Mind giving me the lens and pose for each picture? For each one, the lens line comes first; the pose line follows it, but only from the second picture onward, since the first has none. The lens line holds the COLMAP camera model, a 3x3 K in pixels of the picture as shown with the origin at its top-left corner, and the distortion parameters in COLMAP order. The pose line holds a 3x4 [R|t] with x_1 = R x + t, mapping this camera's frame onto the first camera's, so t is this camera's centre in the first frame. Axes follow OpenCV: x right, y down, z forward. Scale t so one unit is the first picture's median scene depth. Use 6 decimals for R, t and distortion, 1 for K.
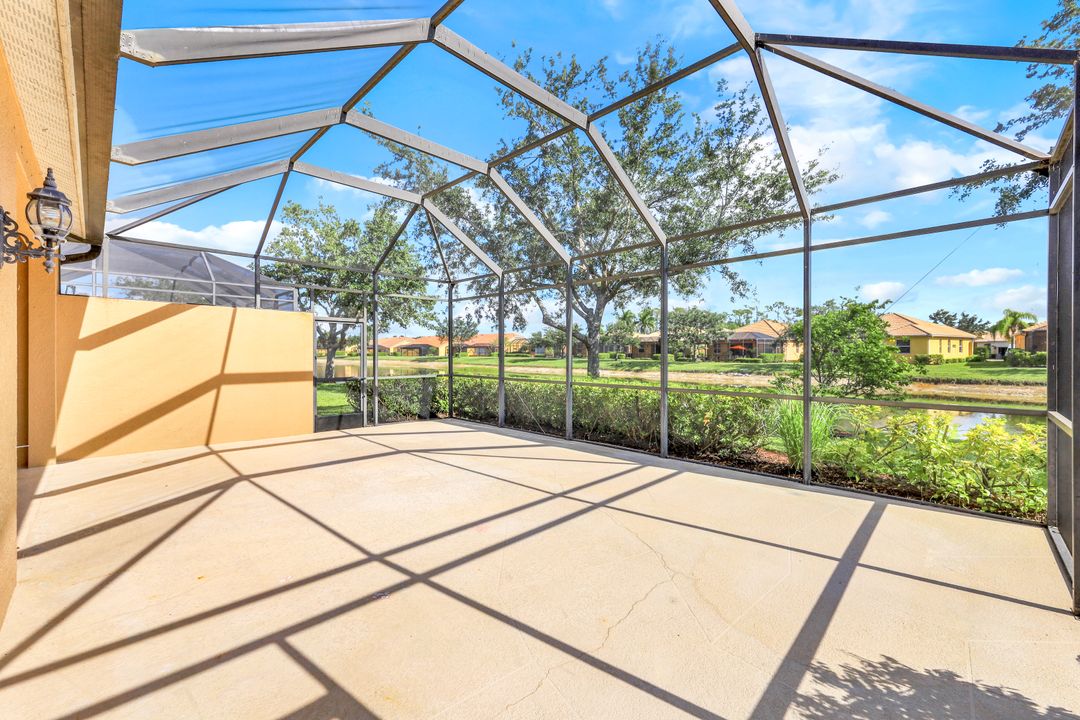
lens RADIAL K [[434.6, 0, 540.0], [0, 434.6, 360.0], [0, 0, 1]] dist [0.001121, 0.000215]
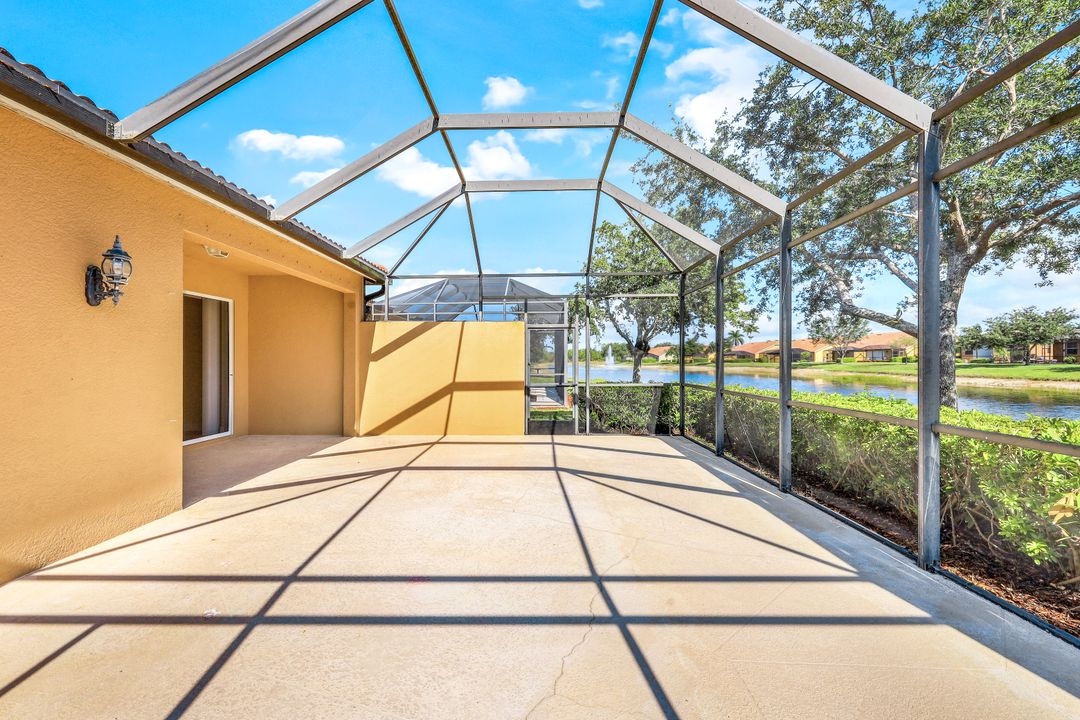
lens RADIAL K [[440.3, 0, 535.8], [0, 440.3, 353.3], [0, 0, 1]] dist [-0.002050, -0.000374]
pose [[0.688194, -0.022159, -0.725188, 0.244038], [-0.000156, 0.999529, -0.030690, 0.001877], [0.725527, 0.021234, 0.687866, 0.263637]]
